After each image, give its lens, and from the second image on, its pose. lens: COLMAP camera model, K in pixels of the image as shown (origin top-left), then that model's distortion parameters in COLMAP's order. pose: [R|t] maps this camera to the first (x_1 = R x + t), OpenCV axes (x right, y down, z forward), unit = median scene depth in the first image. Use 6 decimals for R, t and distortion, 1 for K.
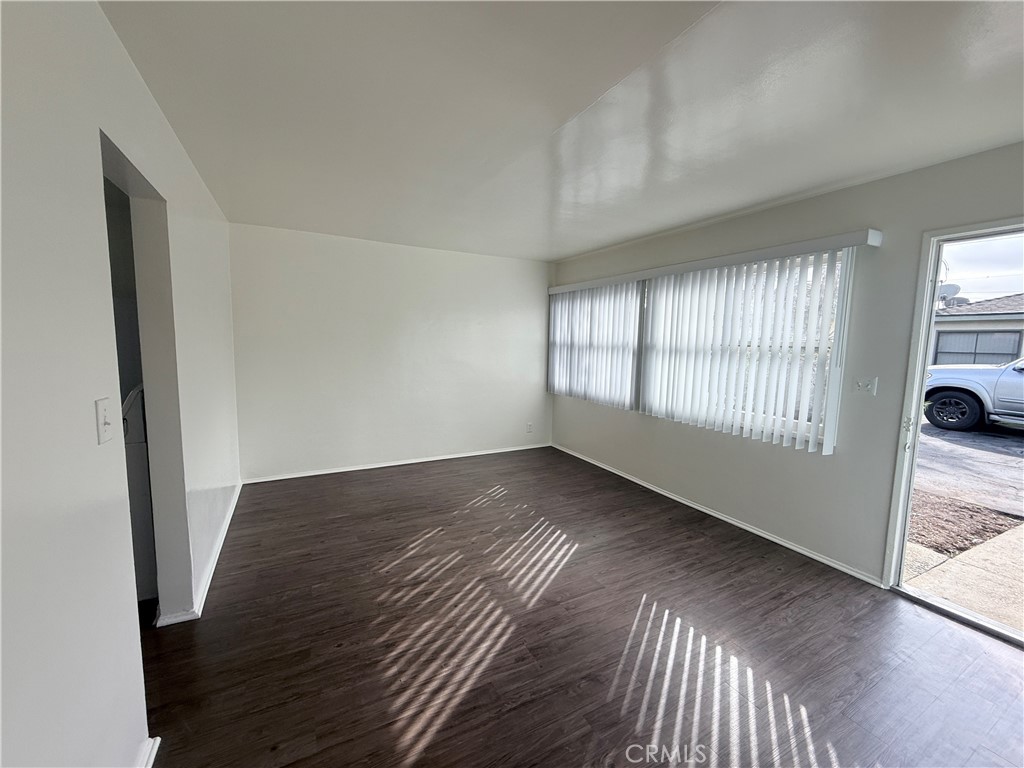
lens RADIAL K [[410.4, 0, 510.1], [0, 410.4, 384.0], [0, 0, 1]] dist [0.000097, 0.000078]
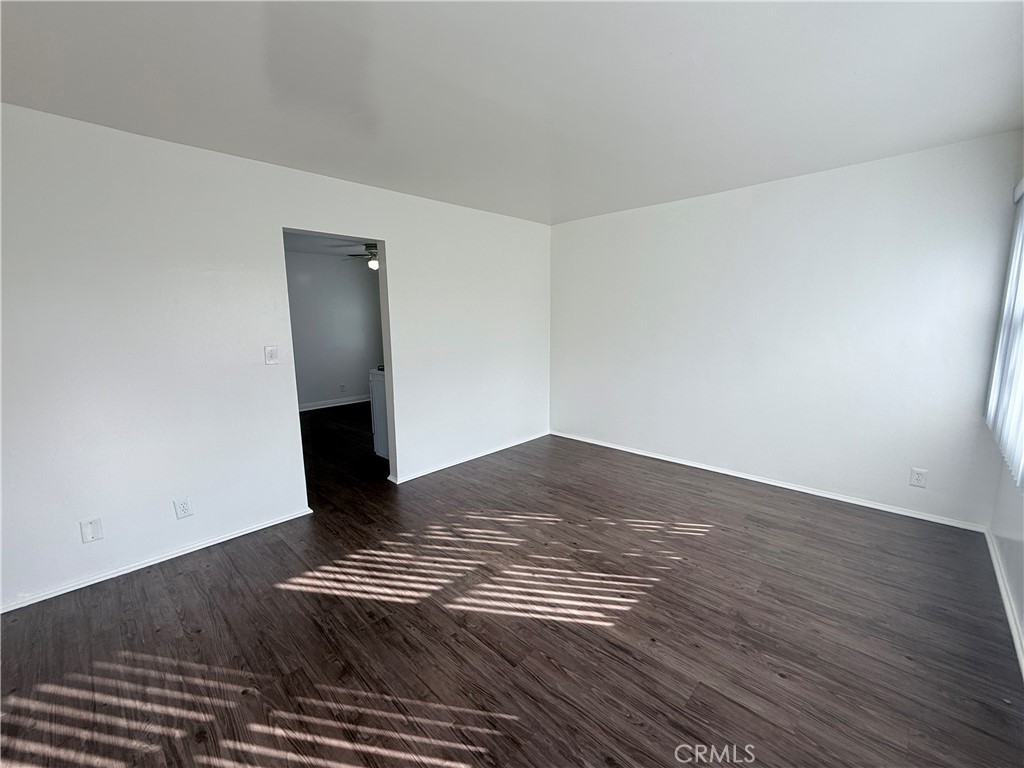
lens RADIAL K [[423.5, 0, 509.6], [0, 423.5, 384.2], [0, 0, 1]] dist [-0.000147, 0.000095]
pose [[0.305417, 0.123434, -0.944185, 0.692077], [-0.082442, 0.991267, 0.102921, -0.043934], [0.948643, 0.046407, 0.312926, 0.606870]]
